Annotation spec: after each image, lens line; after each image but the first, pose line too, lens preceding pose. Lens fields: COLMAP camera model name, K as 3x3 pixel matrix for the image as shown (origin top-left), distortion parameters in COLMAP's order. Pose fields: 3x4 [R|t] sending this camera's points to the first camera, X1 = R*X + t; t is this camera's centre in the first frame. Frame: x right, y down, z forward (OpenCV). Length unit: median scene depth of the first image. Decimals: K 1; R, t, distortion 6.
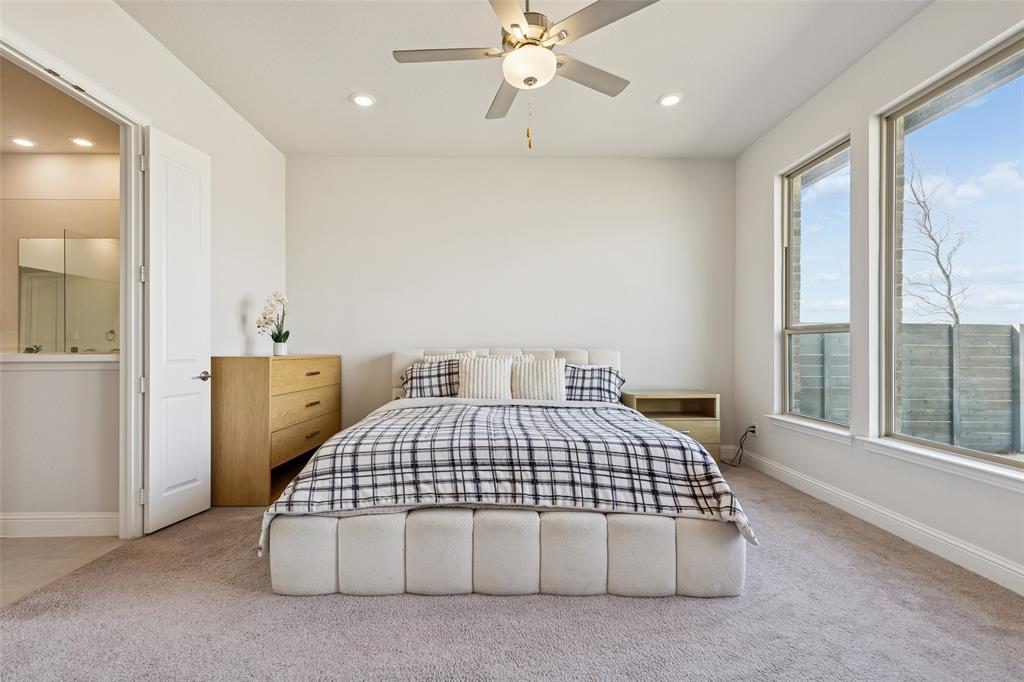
lens RADIAL K [[466.5, 0, 511.9], [0, 466.5, 346.1], [0, 0, 1]] dist [0.018614, -0.002350]
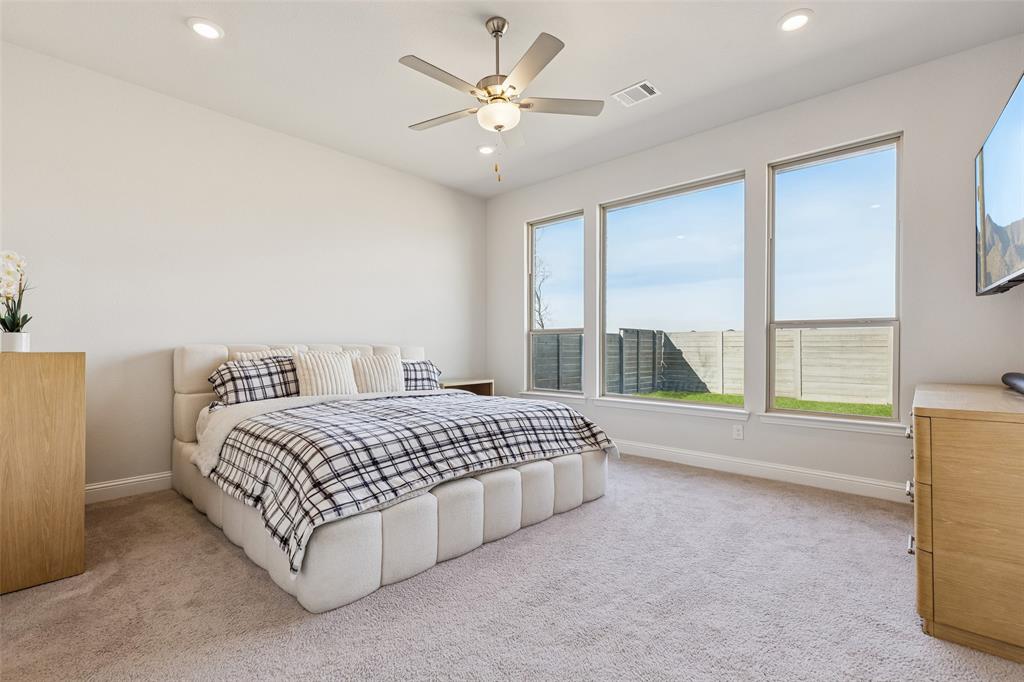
lens RADIAL K [[466.5, 0, 516.2], [0, 466.5, 340.5], [0, 0, 1]] dist [0.018614, -0.002350]
pose [[0.685474, 0.009148, 0.728040, -0.498531], [0.001120, 0.999907, -0.013618, 0.012816], [-0.728096, 0.010150, 0.685400, 0.064588]]
